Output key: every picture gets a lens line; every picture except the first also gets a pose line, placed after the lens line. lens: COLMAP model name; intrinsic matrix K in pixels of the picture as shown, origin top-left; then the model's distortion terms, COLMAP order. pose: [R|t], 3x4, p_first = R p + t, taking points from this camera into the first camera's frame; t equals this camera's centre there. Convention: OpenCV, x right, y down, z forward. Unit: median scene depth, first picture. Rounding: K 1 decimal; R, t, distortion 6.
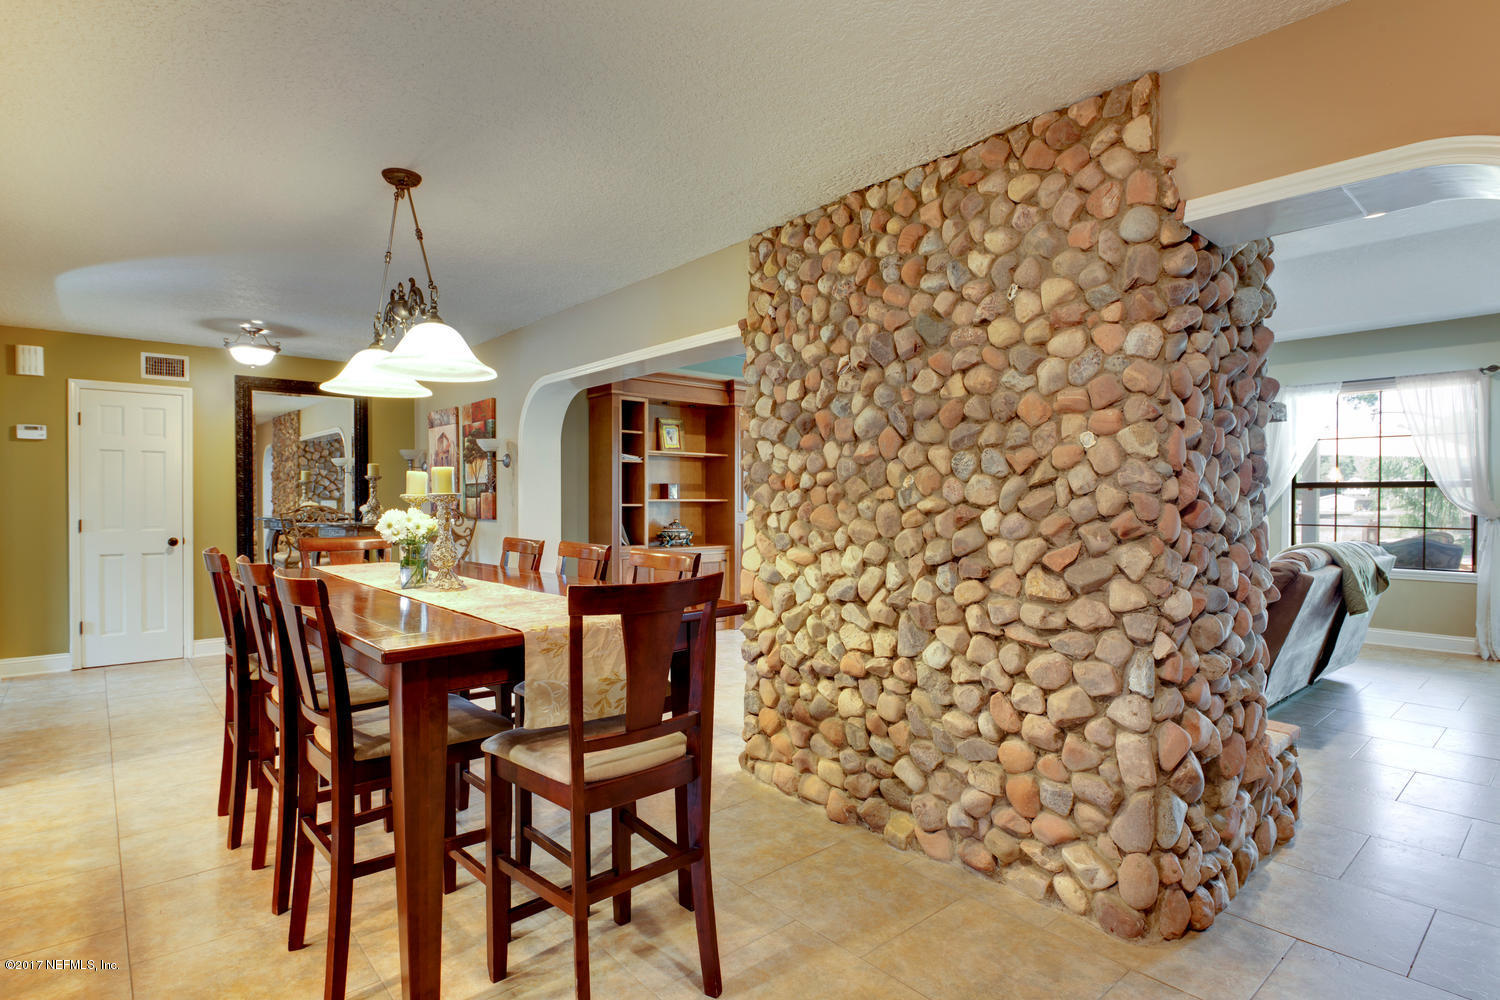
lens RADIAL K [[774.2, 0, 747.4], [0, 774.2, 502.0], [0, 0, 1]] dist [0.020306, -0.001323]
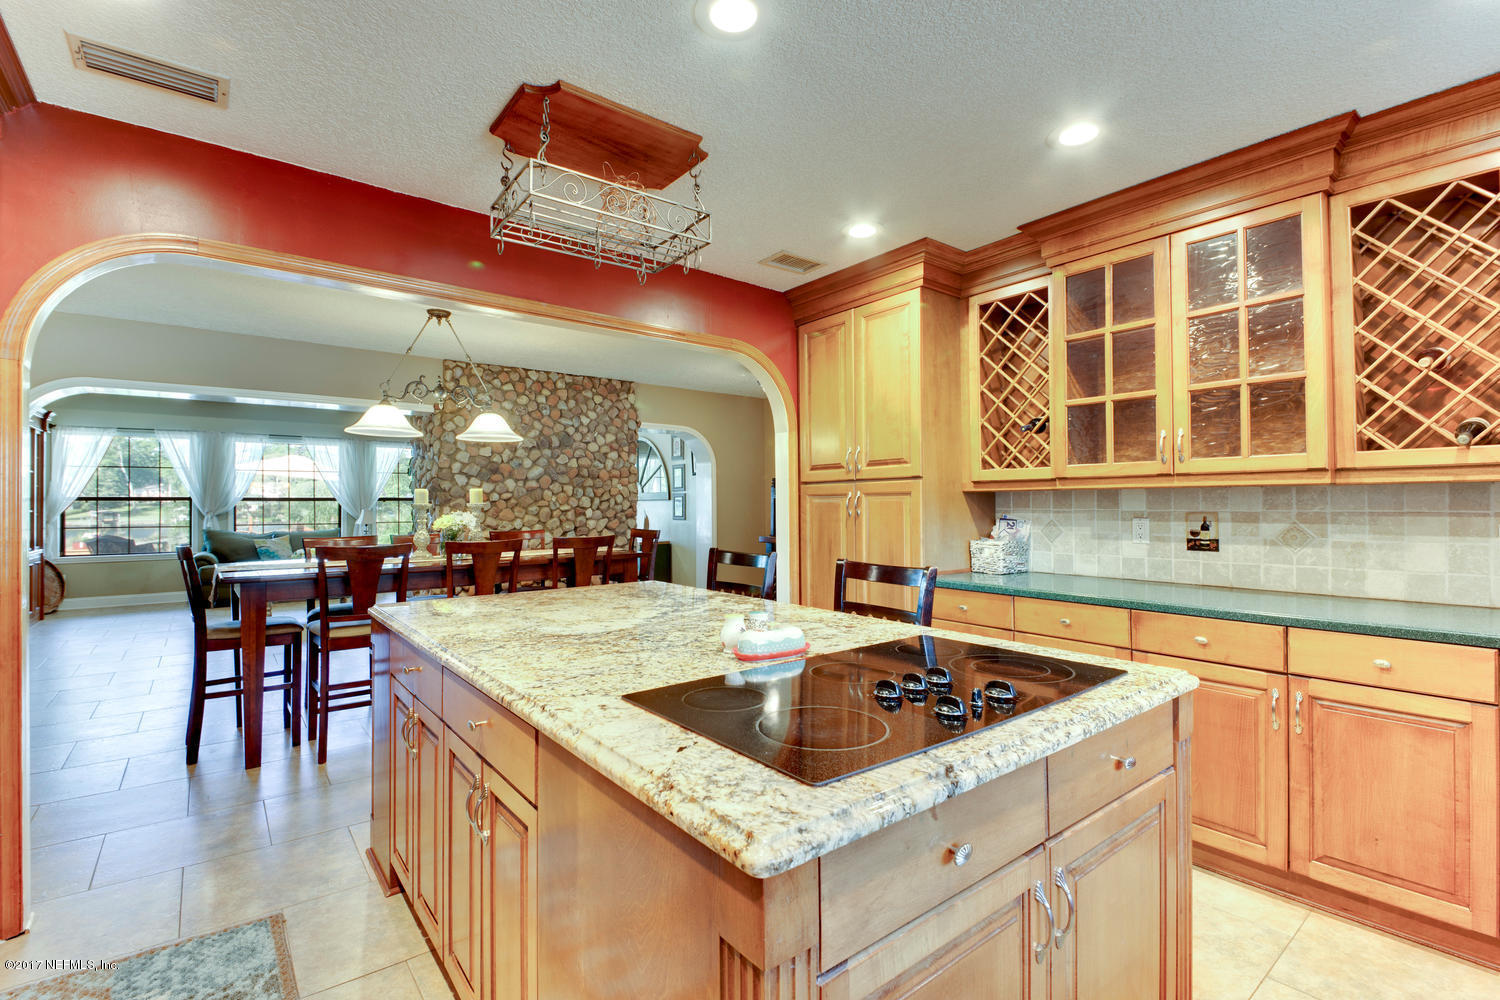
lens RADIAL K [[674.7, 0, 749.7], [0, 674.7, 503.9], [0, 0, 1]] dist [-0.001428, 0.000121]
pose [[0.039023, 0.004794, 0.999227, -2.050656], [0.009267, 0.999944, -0.005159, 0.007935], [-0.999195, 0.009461, 0.038976, 0.316488]]
